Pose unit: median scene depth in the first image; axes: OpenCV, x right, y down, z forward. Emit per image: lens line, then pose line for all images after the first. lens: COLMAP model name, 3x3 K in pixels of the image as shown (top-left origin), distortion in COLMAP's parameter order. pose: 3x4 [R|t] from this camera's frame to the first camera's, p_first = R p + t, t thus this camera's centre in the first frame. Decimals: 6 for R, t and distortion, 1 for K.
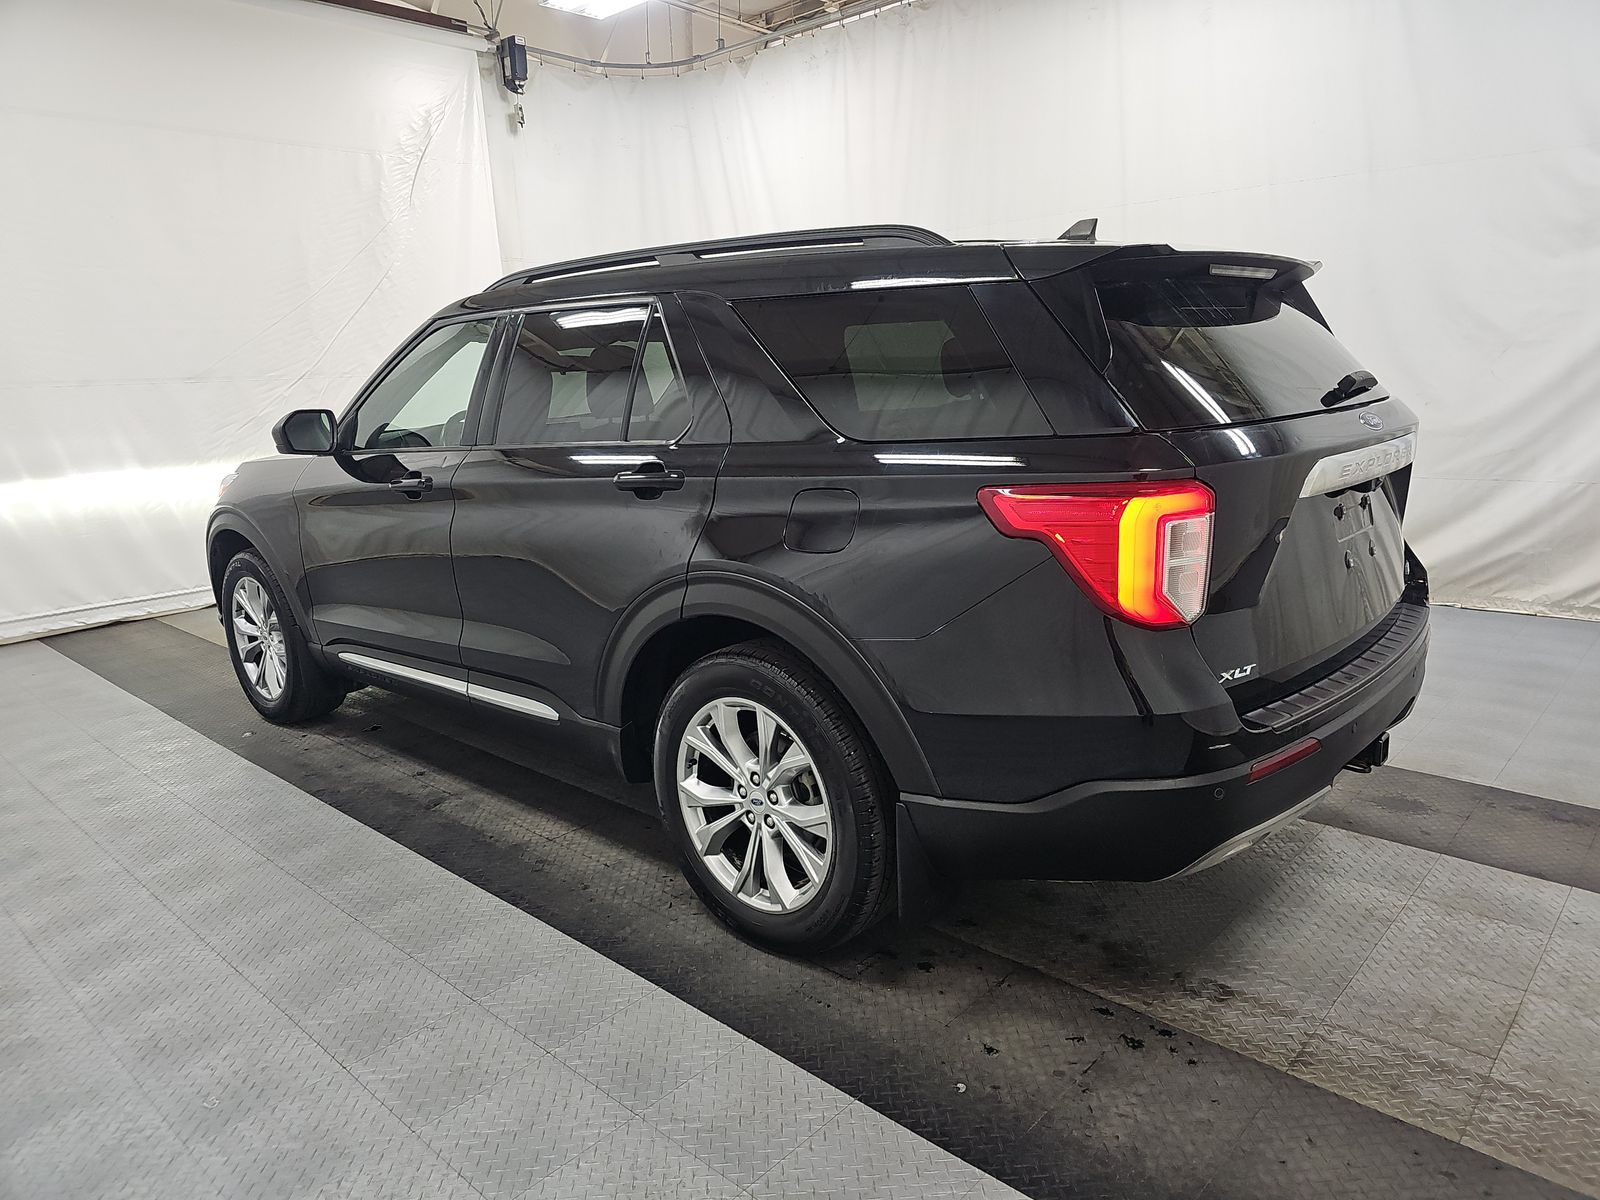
lens RADIAL K [[1060.7, 0, 800.0], [0, 1060.7, 600.0], [0, 0, 1]] dist [0.031178, -0.041679]
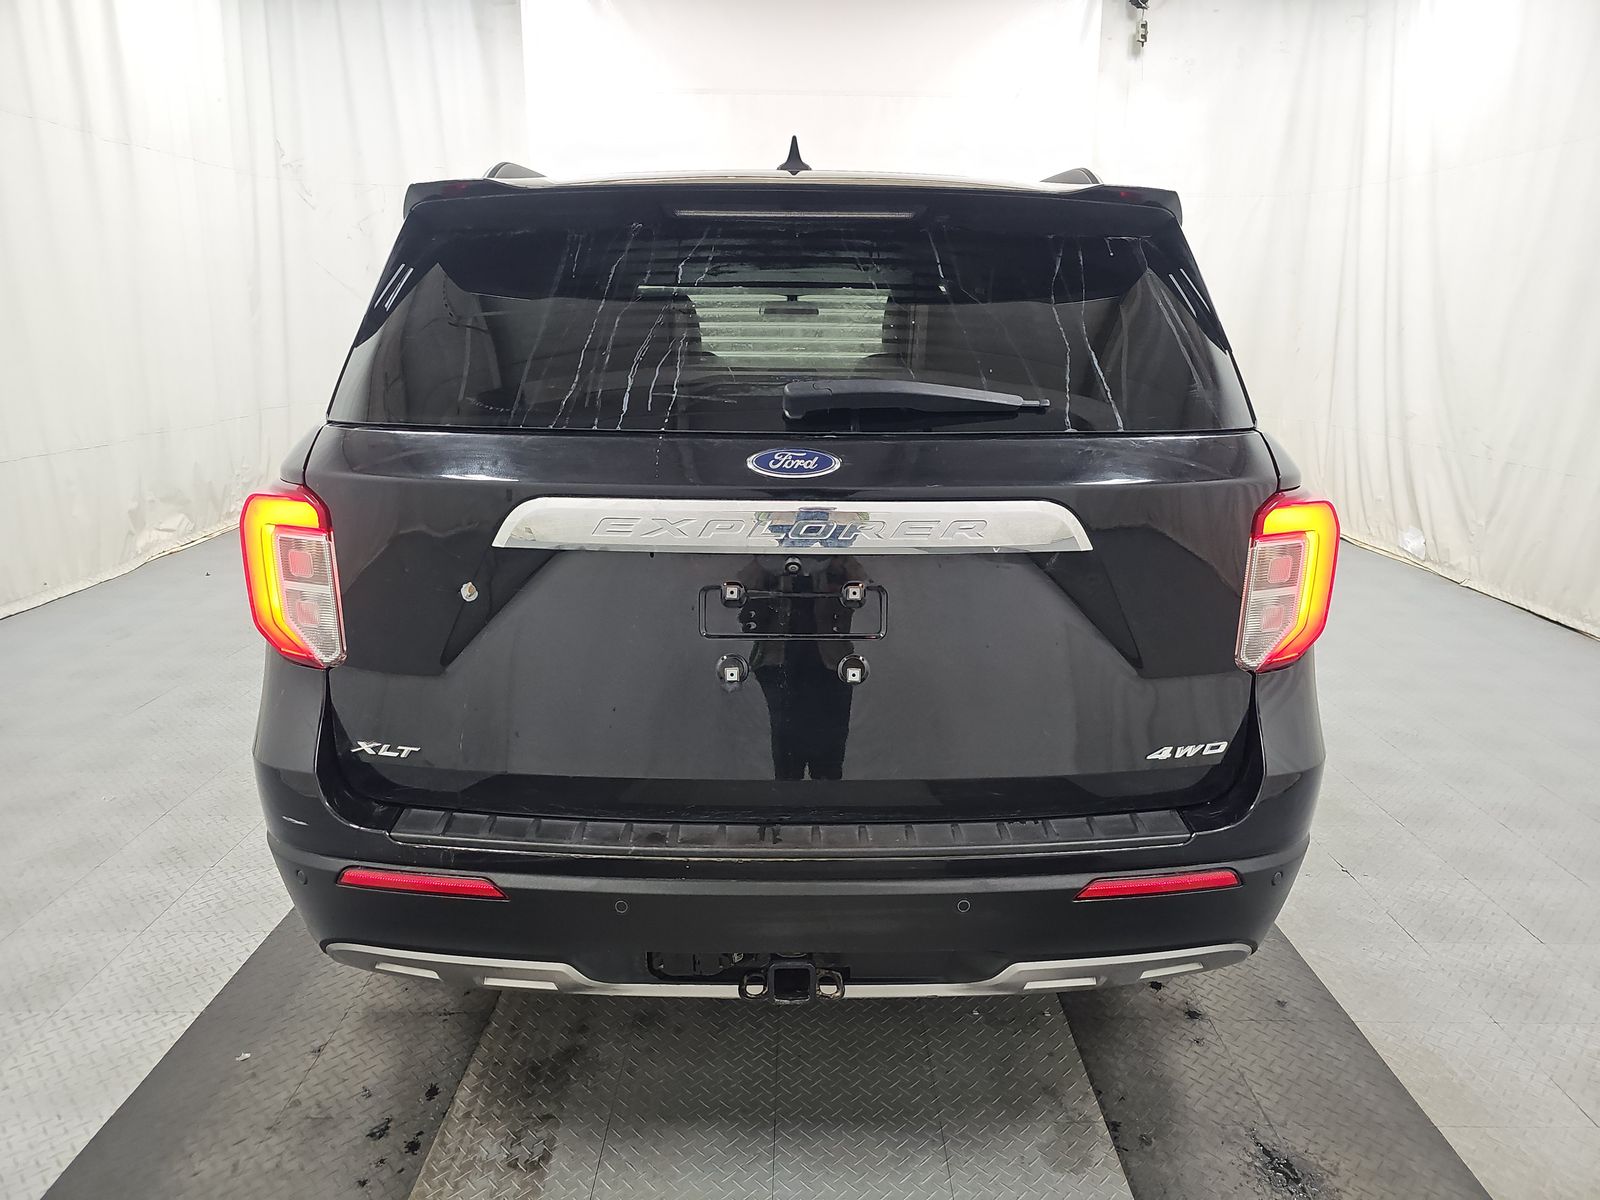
lens RADIAL K [[1060.7, 0, 800.0], [0, 1060.7, 600.0], [0, 0, 1]] dist [0.031178, -0.041679]
pose [[0.671905, 0.226909, -0.705022, 0.970546], [-0.186761, 0.973059, 0.135187, -0.169802], [0.716703, 0.040838, 0.696182, 0.574054]]
